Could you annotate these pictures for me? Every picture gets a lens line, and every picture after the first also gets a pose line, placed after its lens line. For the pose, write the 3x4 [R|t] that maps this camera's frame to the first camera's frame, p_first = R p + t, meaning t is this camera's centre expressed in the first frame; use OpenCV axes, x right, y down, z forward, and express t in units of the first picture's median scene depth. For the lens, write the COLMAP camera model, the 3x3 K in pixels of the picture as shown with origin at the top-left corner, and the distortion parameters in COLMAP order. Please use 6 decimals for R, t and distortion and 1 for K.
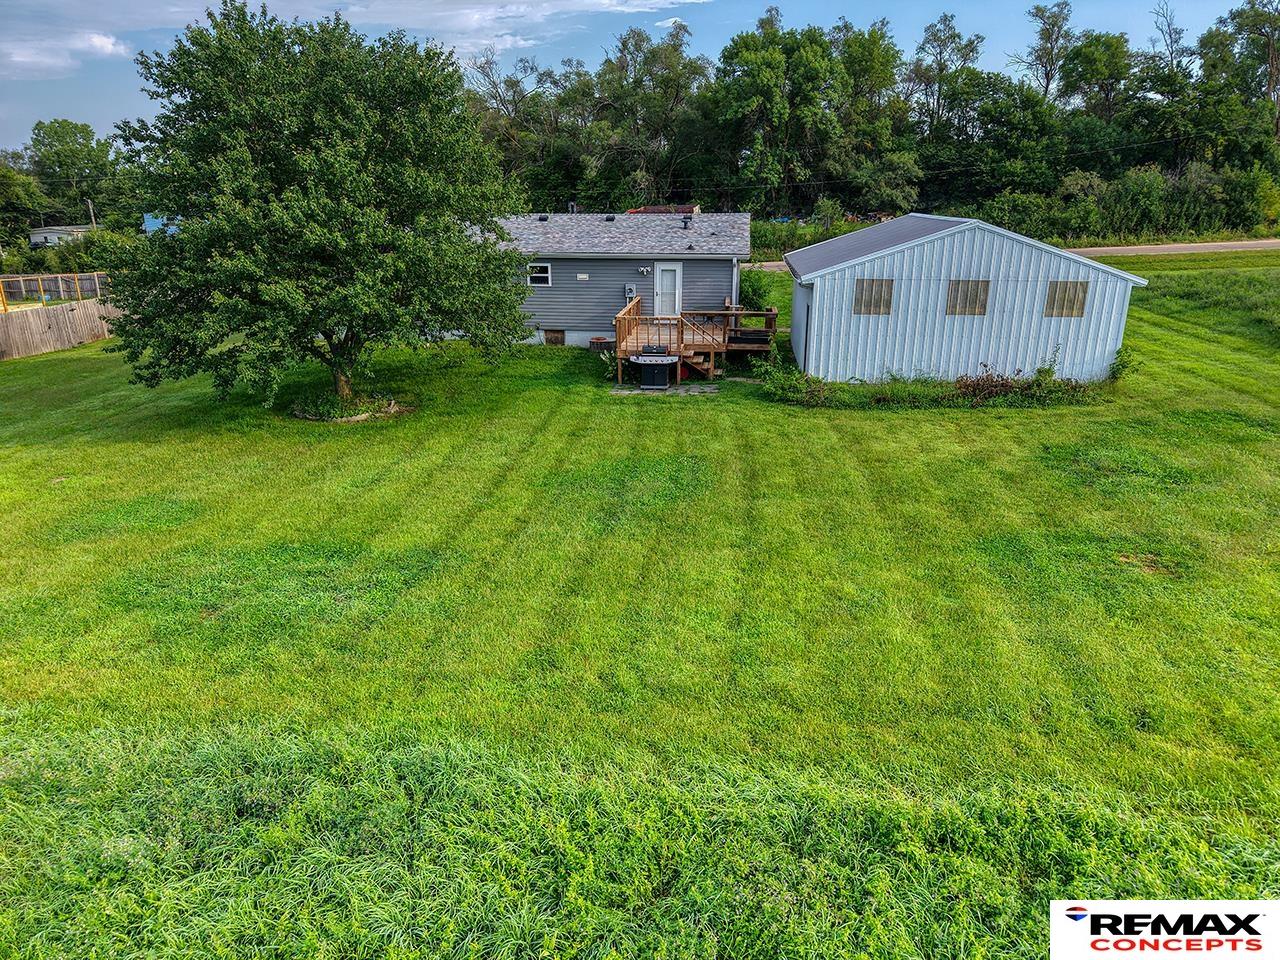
lens RADIAL K [[859.2, 0, 645.8], [0, 859.2, 487.3], [0, 0, 1]] dist [0.026851, -0.023661]
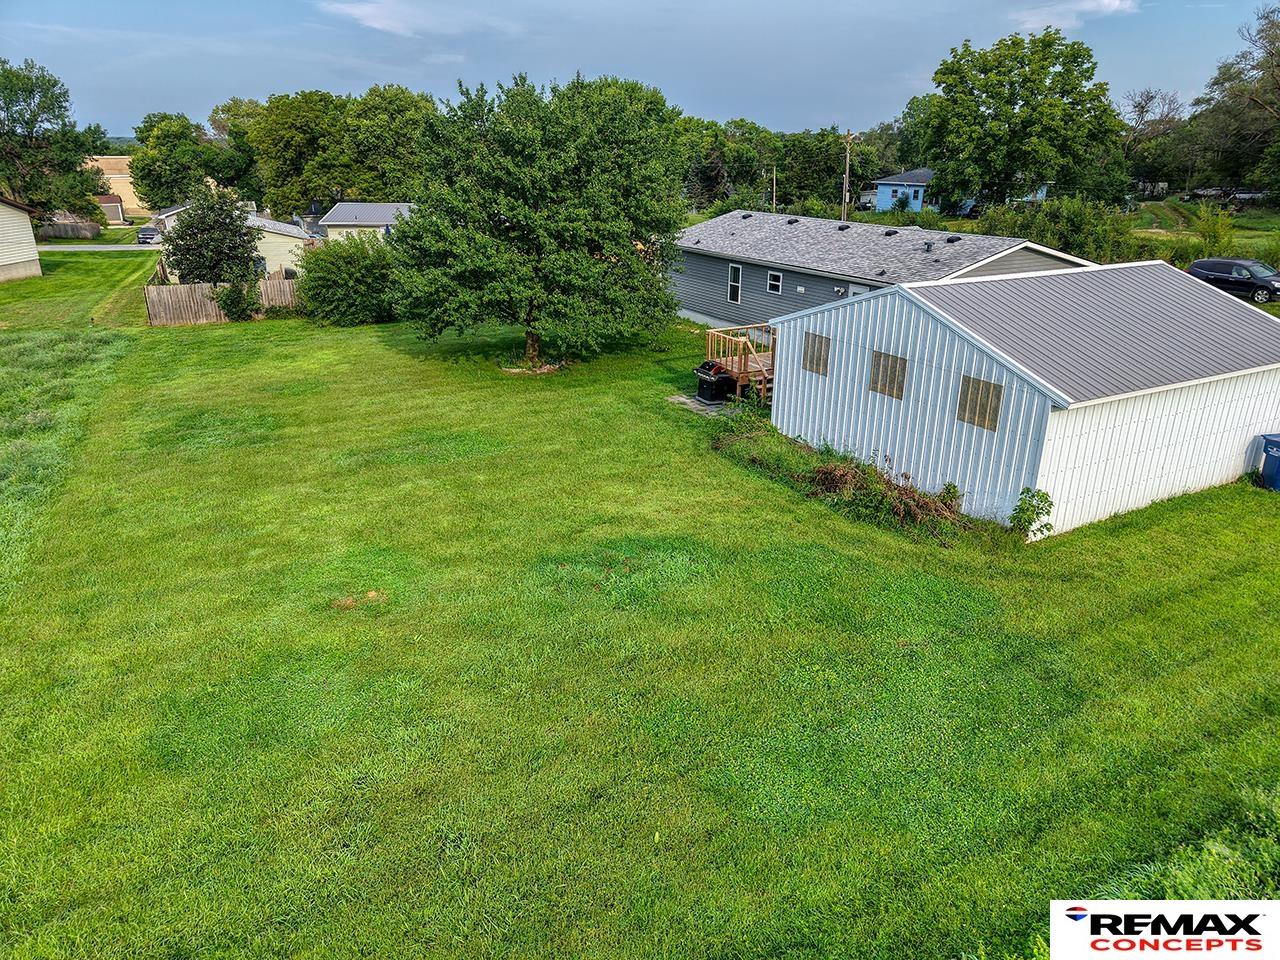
lens RADIAL K [[859.2, 0, 645.8], [0, 859.2, 487.3], [0, 0, 1]] dist [0.026851, -0.023661]
pose [[0.574645, 0.300285, -0.761323, 0.658032], [-0.267041, 0.948138, 0.172407, -0.144793], [0.773610, 0.104232, 0.625031, 0.231140]]
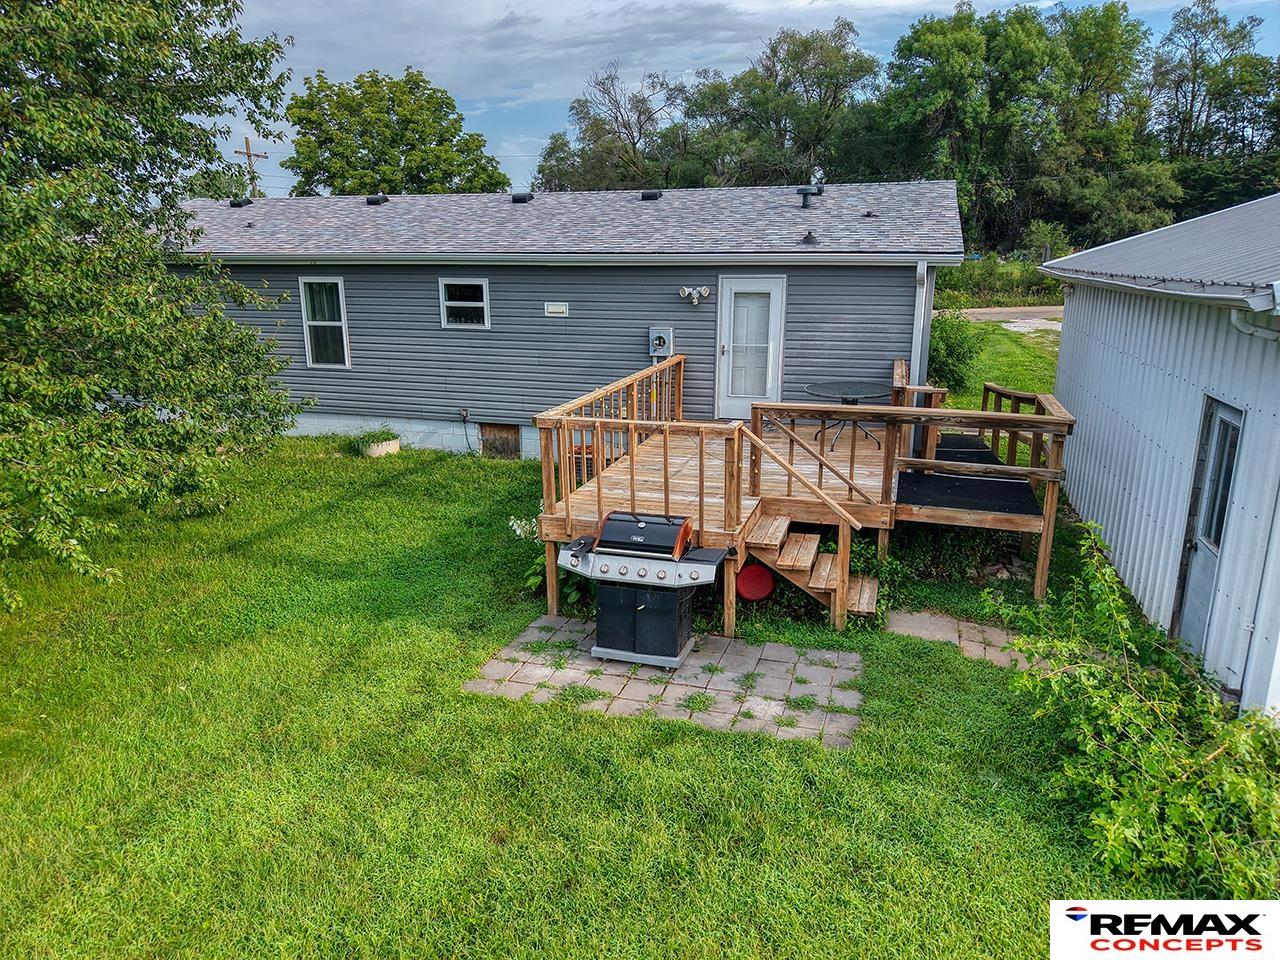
lens RADIAL K [[859.2, 0, 645.8], [0, 859.2, 487.3], [0, 0, 1]] dist [0.026851, -0.023661]
pose [[0.983575, 0.045814, -0.174589, 0.050505], [-0.056737, 0.996698, -0.058091, -0.127678], [0.171351, 0.067043, 0.982926, 0.568635]]
